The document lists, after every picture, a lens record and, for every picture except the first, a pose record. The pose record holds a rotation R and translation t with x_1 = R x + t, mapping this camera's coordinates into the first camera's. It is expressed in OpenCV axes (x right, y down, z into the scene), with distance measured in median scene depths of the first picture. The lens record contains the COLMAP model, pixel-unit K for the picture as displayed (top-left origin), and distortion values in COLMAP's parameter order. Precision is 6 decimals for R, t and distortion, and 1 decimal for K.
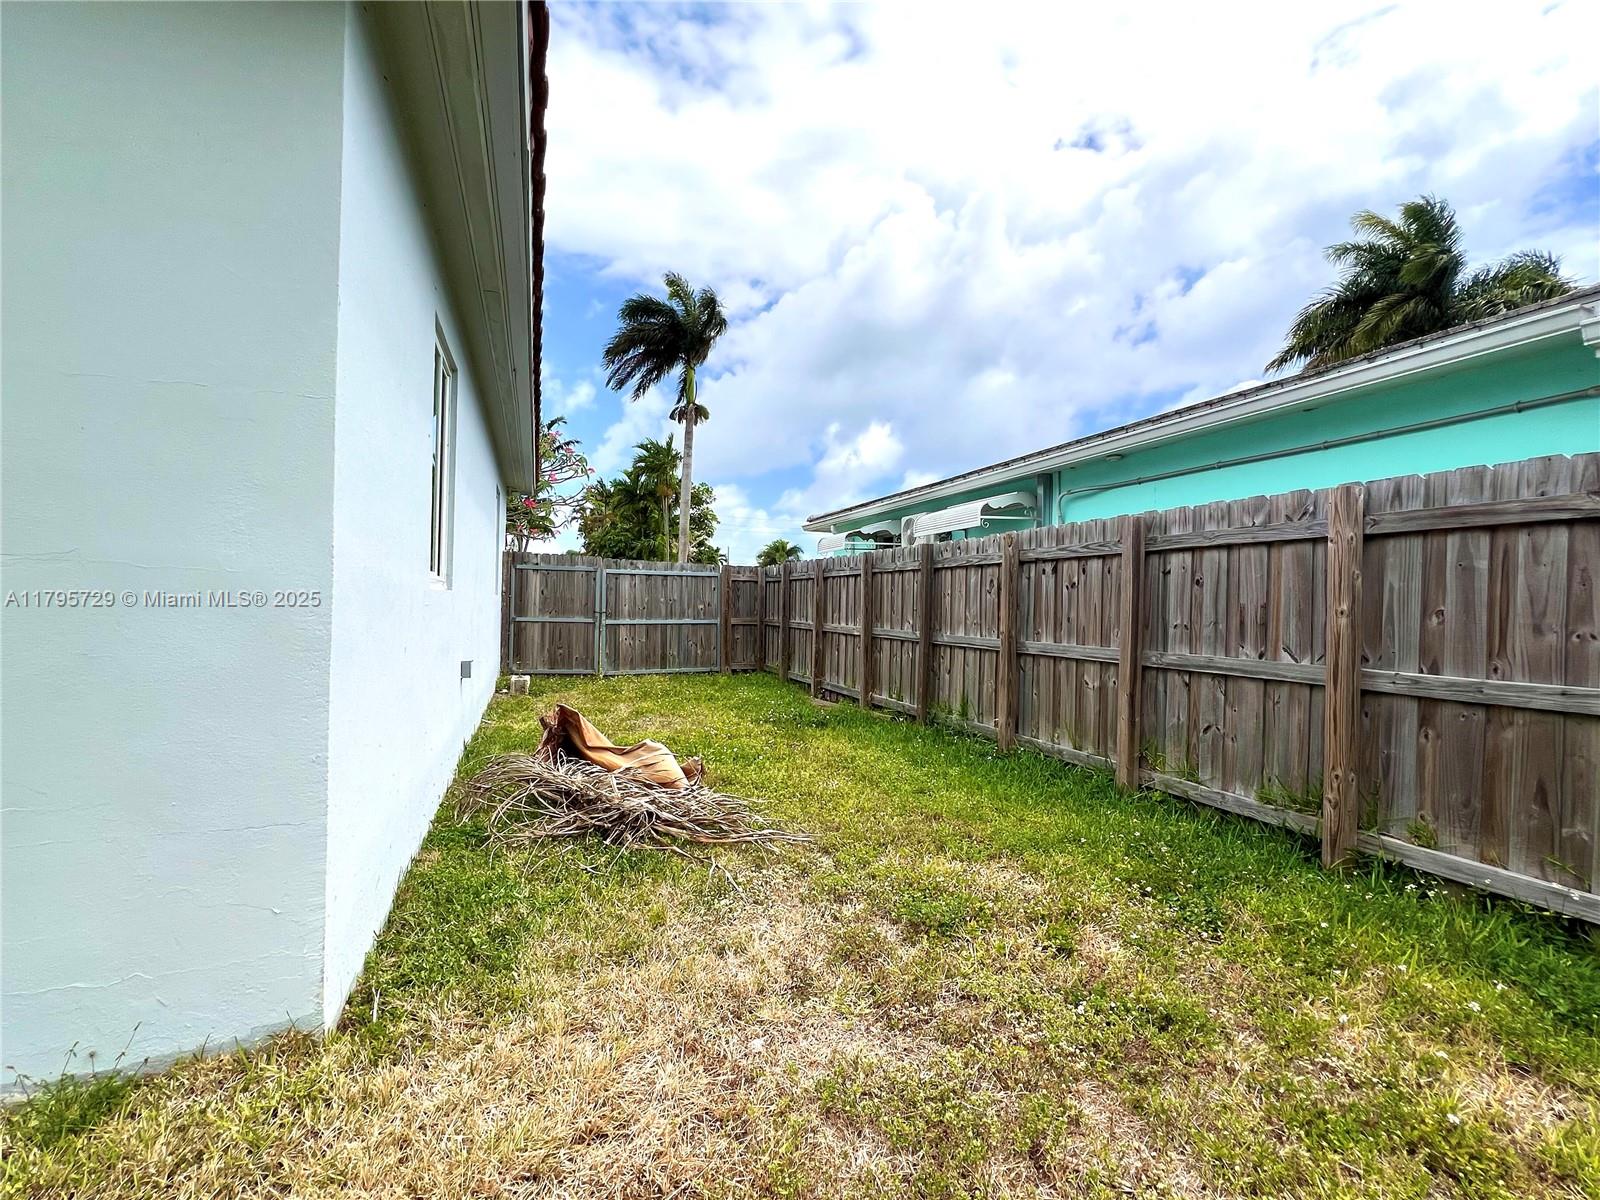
lens RADIAL K [[703.9, 0, 801.9], [0, 703.9, 599.7], [0, 0, 1]] dist [-0.004147, 0.000085]
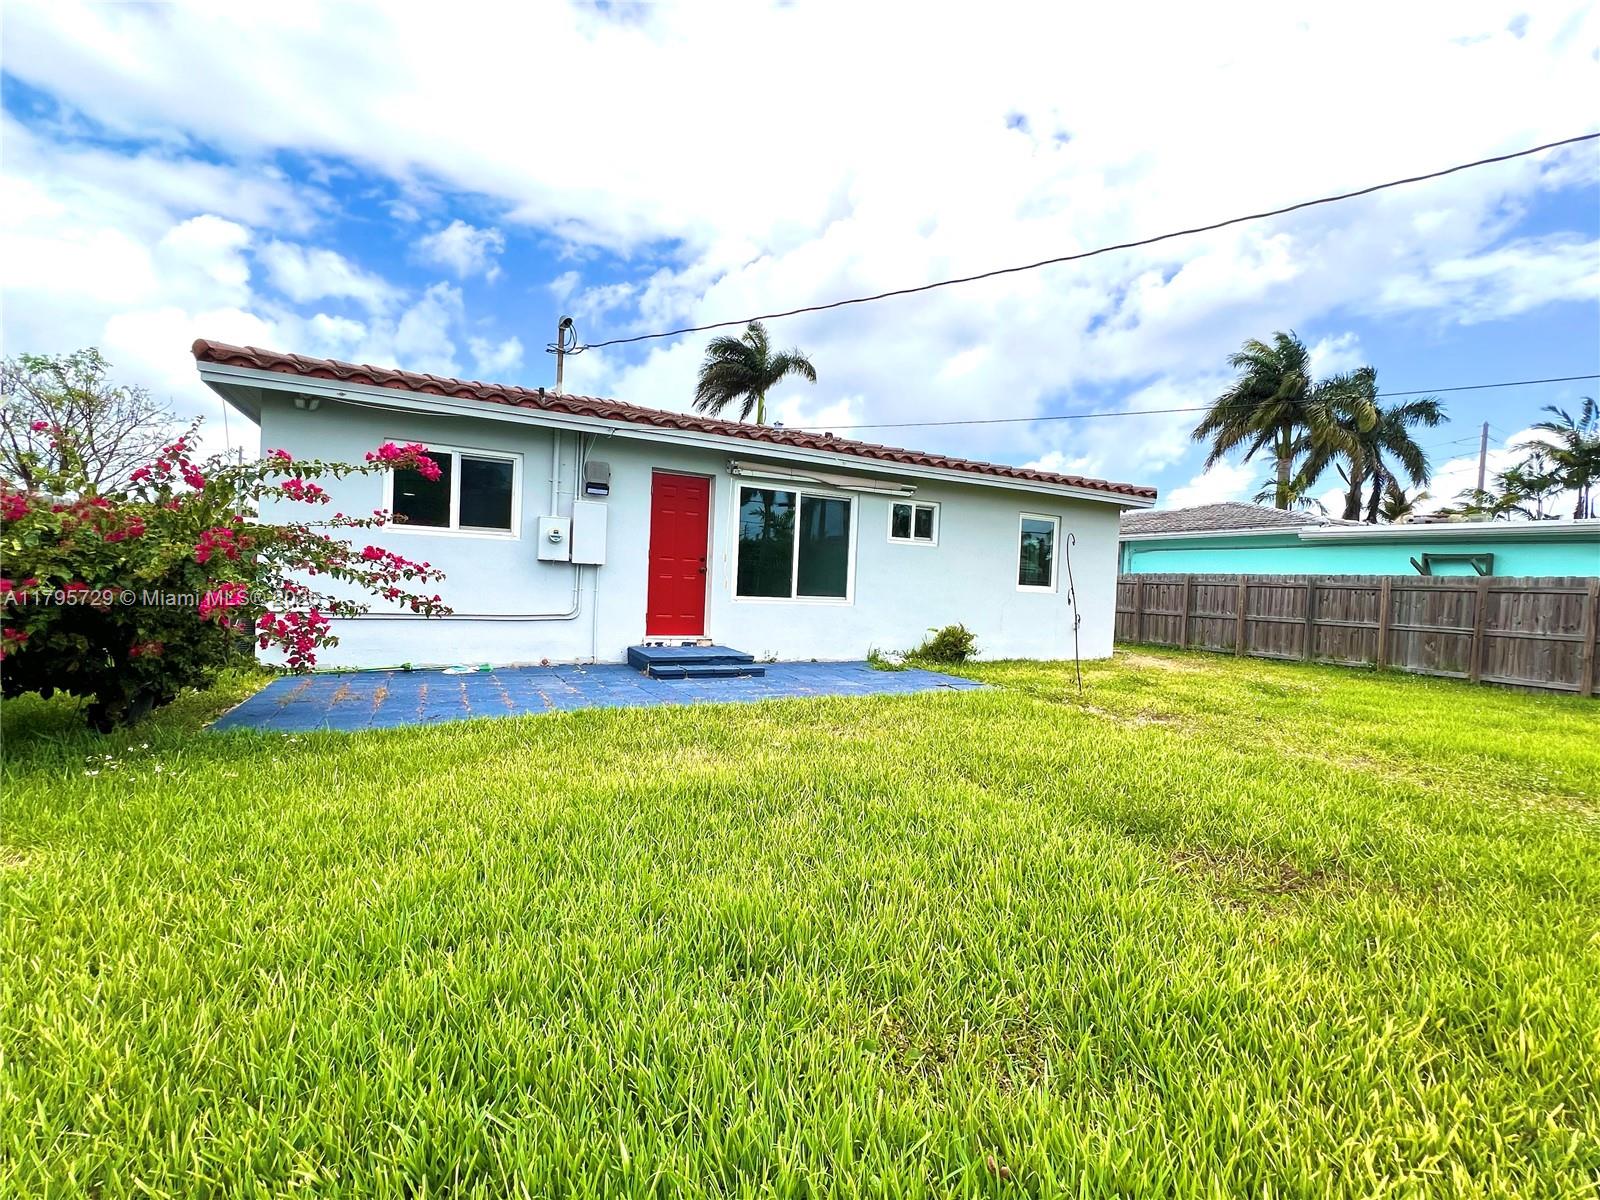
lens RADIAL K [[703.9, 0, 810.1], [0, 703.9, 593.5], [0, 0, 1]] dist [-0.004147, 0.000085]
pose [[0.991012, 0.036498, 0.128699, -2.143281], [-0.038904, 0.999111, 0.016234, -0.005195], [-0.127993, -0.021095, 0.991551, -2.611257]]
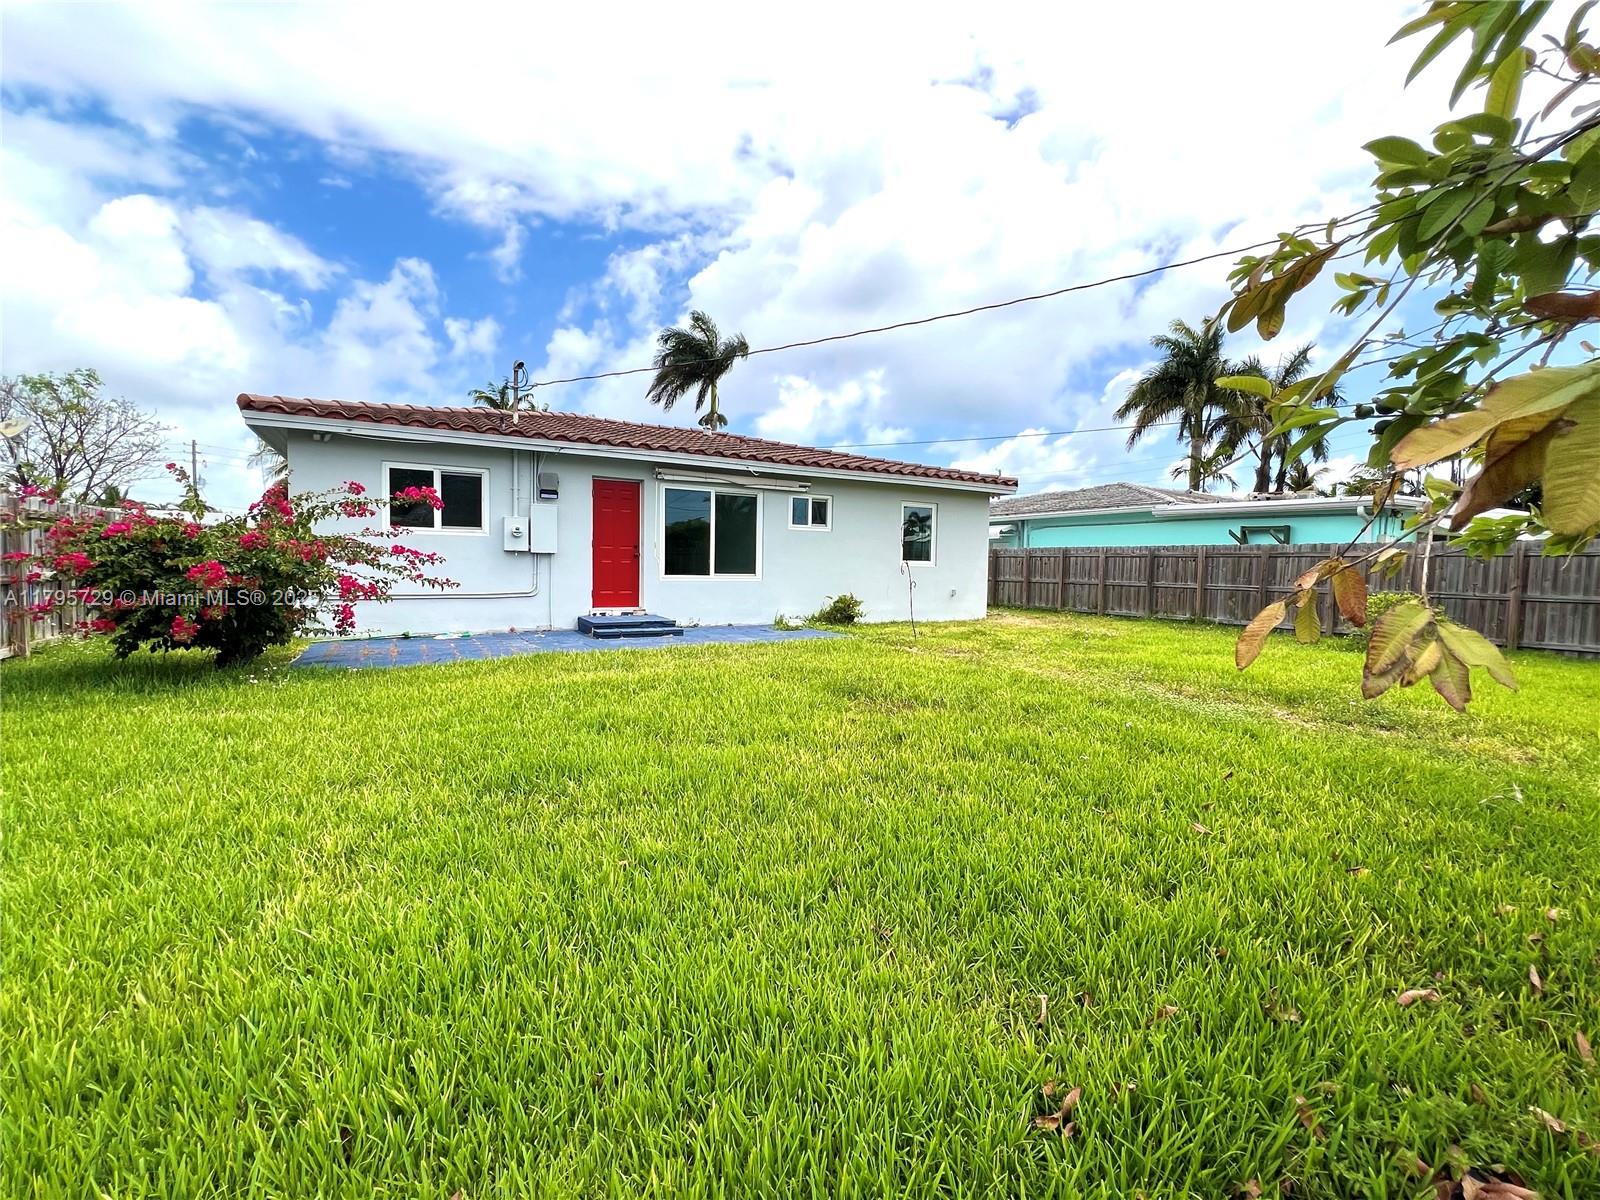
lens RADIAL K [[703.9, 0, 808.4], [0, 703.9, 594.2], [0, 0, 1]] dist [-0.004147, 0.000085]
pose [[0.985435, 0.005694, 0.169959, -1.984522], [-0.013423, 0.998925, 0.044363, -0.008311], [-0.169524, -0.045998, 0.984452, -3.302338]]
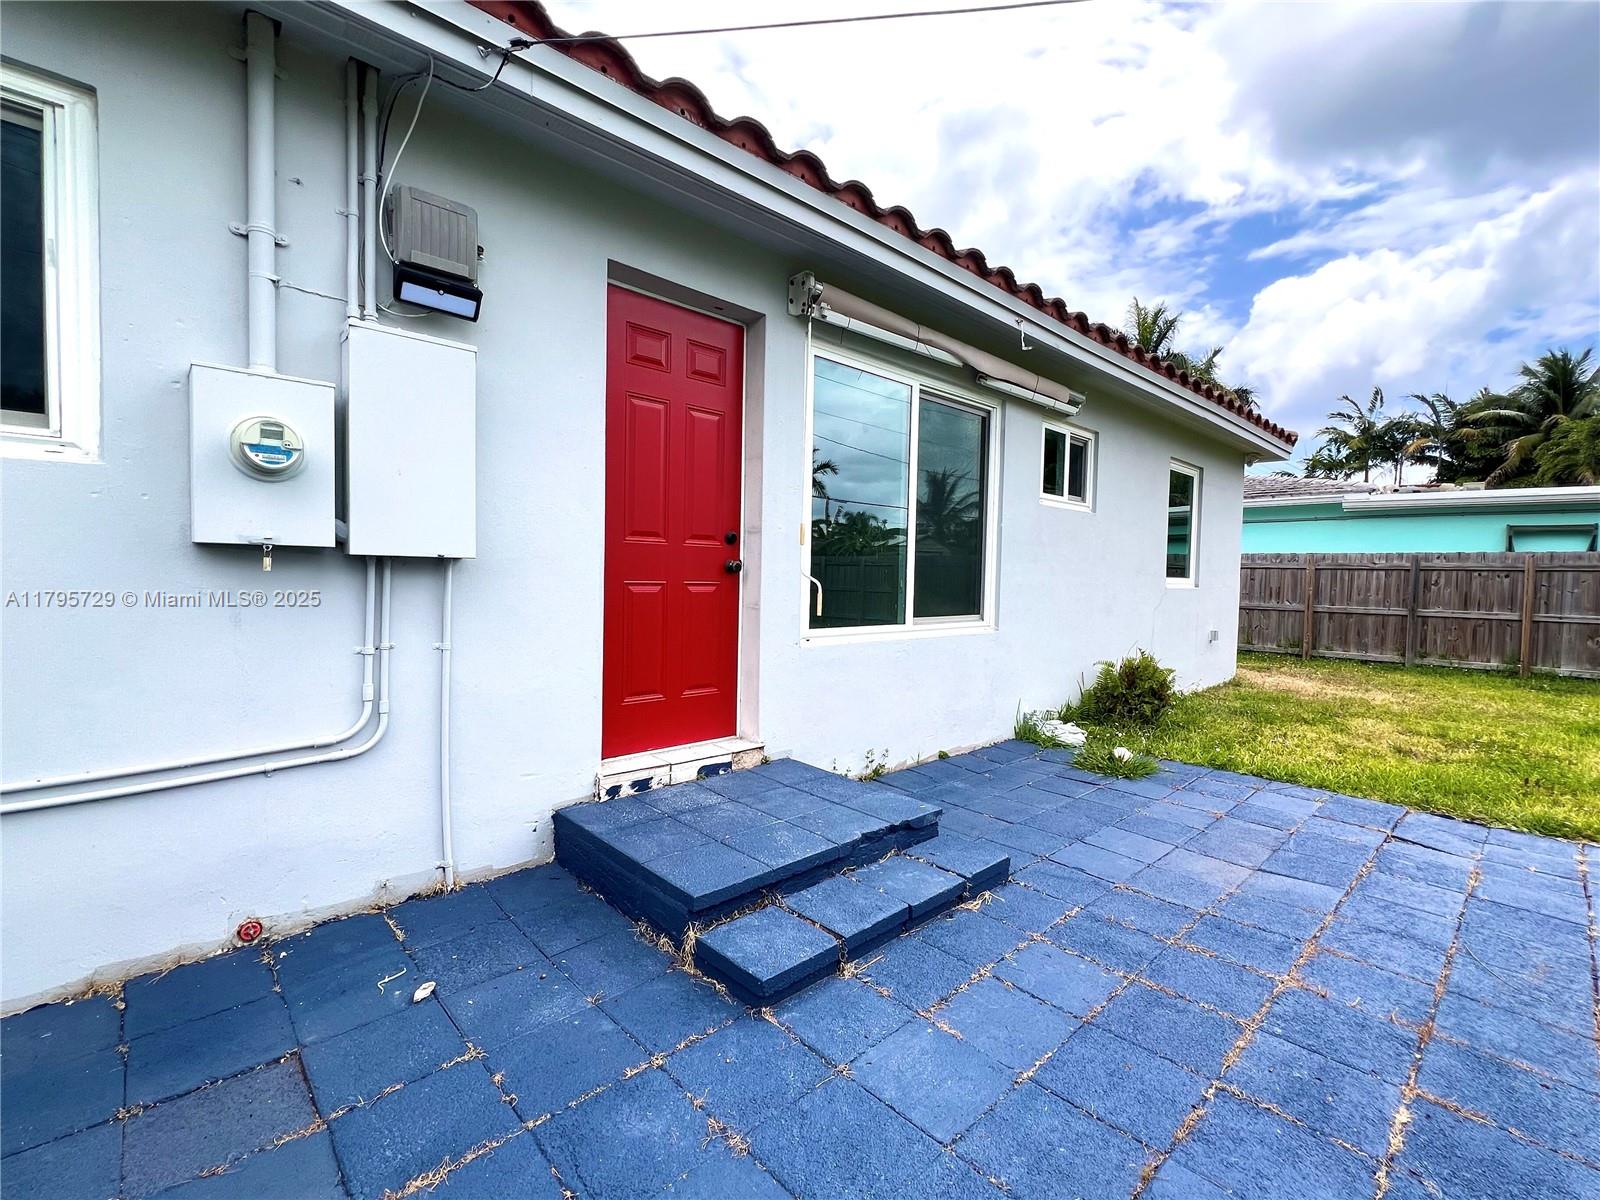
lens RADIAL K [[703.9, 0, 806.4], [0, 703.9, 596.1], [0, 0, 1]] dist [-0.004147, 0.000085]
pose [[0.920308, 0.001725, 0.391191, -2.469813], [-0.016964, 0.999226, 0.035504, -0.027041], [-0.390827, -0.039311, 0.919624, -1.066997]]
